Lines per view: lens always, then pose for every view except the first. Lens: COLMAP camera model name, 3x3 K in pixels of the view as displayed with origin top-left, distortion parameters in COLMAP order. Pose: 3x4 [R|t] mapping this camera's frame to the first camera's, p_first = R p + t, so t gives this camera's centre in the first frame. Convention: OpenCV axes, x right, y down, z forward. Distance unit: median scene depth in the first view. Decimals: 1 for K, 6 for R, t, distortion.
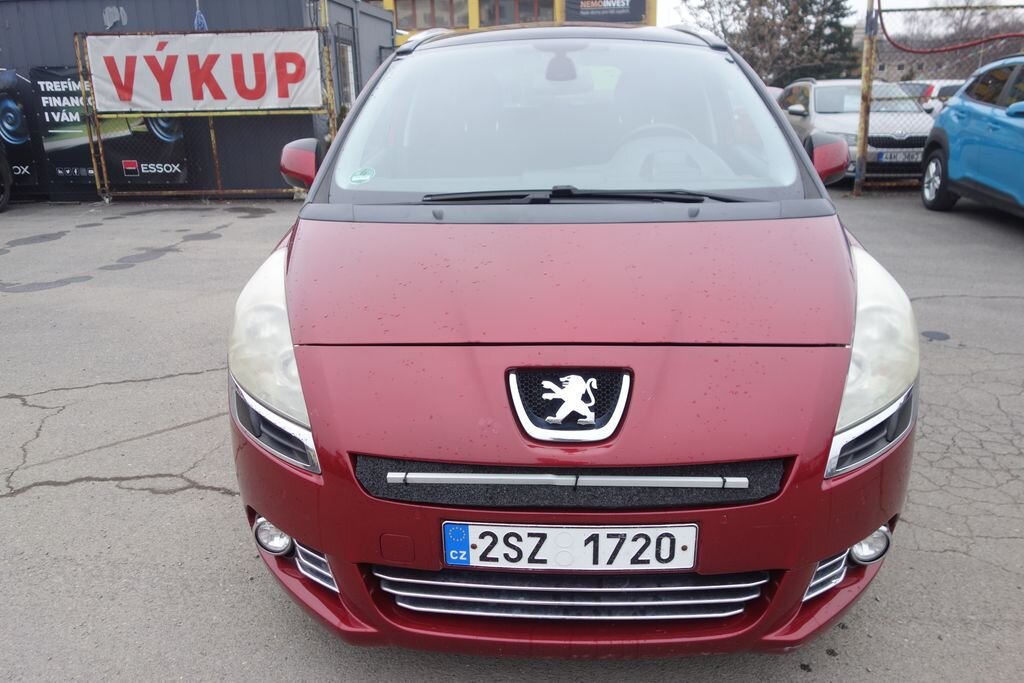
lens RADIAL K [[813.0, 0, 509.2], [0, 813.0, 340.8], [0, 0, 1]] dist [0.006068, -0.002795]
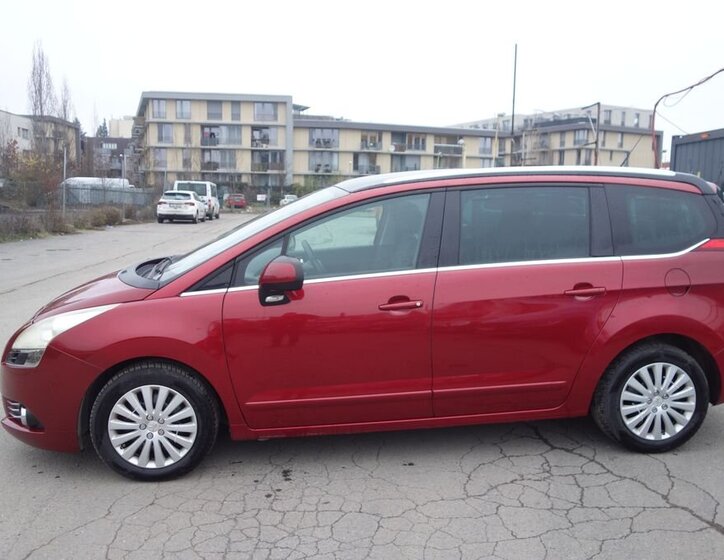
lens RADIAL K [[667.3, 0, 360.1], [0, 667.3, 277.8], [0, 0, 1]] dist [0.000592, 0.008831]
pose [[0.161087, 0.141826, -0.976697, 1.947418], [-0.300313, 0.949737, 0.088380, -0.459441], [0.940140, 0.279078, 0.195583, 1.166576]]
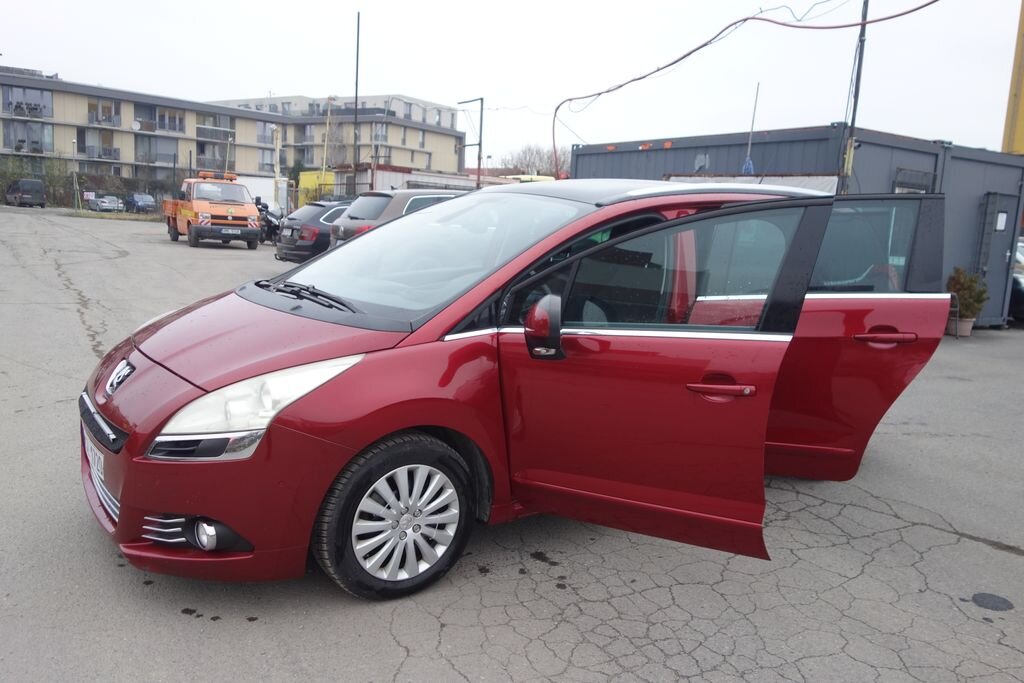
lens RADIAL K [[814.1, 0, 510.2], [0, 814.1, 340.2], [0, 0, 1]] dist [0.005847, -0.004892]
pose [[0.610718, 0.174705, -0.772336, 1.523372], [-0.292099, 0.956276, -0.014662, -0.180806], [0.736004, 0.234553, 0.635045, 0.330656]]
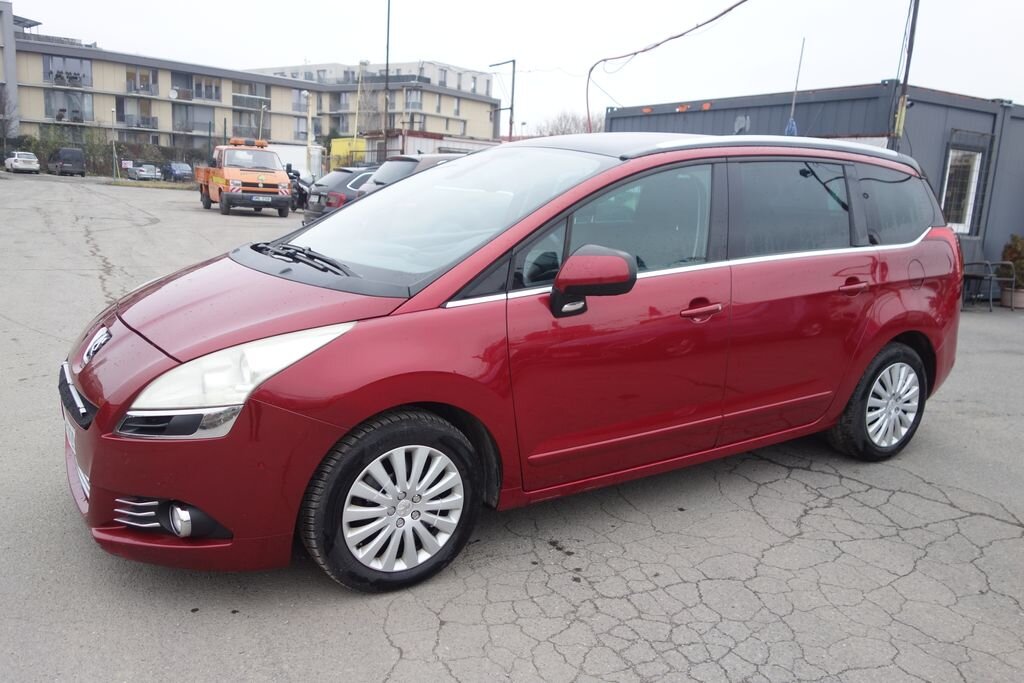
lens RADIAL K [[813.0, 0, 509.2], [0, 813.0, 340.8], [0, 0, 1]] dist [0.006068, -0.002795]
pose [[0.574907, 0.208105, -0.791312, 1.435341], [-0.297738, 0.954021, 0.034582, -0.190718], [0.762125, 0.215722, 0.610434, 0.449858]]
